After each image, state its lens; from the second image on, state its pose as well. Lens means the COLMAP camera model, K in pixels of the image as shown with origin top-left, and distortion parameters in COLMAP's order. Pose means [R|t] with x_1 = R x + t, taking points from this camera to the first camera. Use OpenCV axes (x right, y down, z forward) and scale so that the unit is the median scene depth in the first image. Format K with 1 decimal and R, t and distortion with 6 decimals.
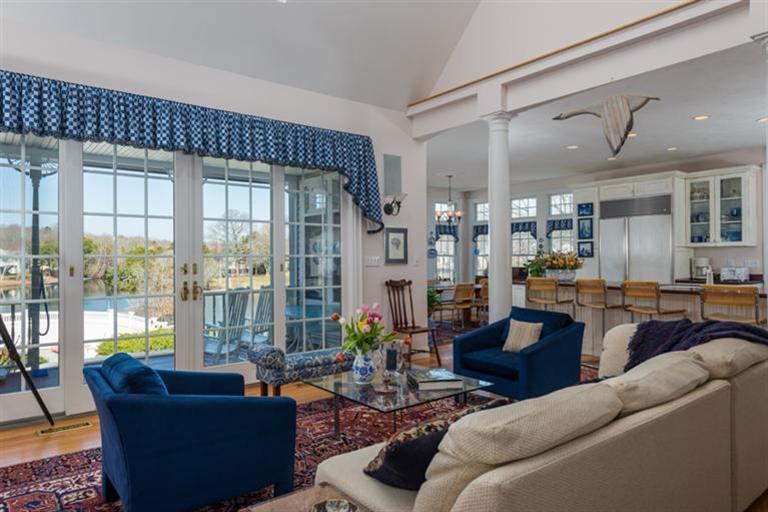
lens RADIAL K [[505.7, 0, 376.9], [0, 505.7, 257.7], [0, 0, 1]] dist [0.025503, -0.002156]
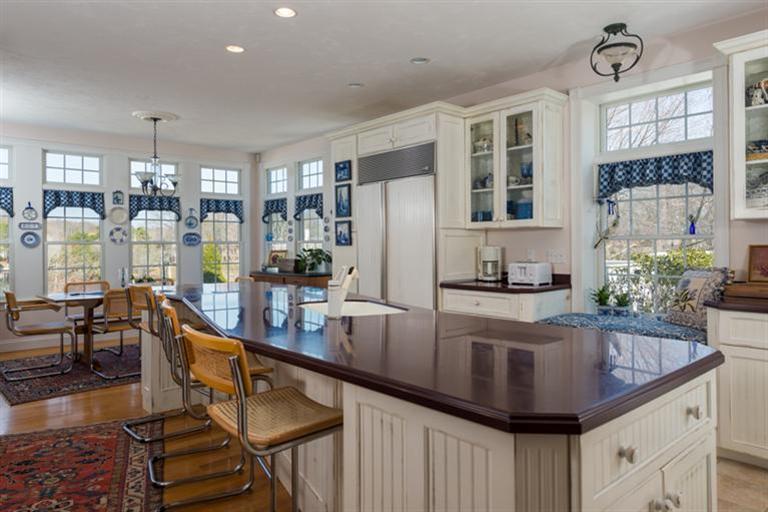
lens RADIAL K [[505.7, 0, 391.1], [0, 505.7, 255.4], [0, 0, 1]] dist [0.025503, -0.002156]
pose [[0.998575, -0.002379, 0.053313, 0.476962], [0.001091, 0.999707, 0.024177, -0.004007], [-0.053355, -0.024085, 0.998285, 0.387562]]
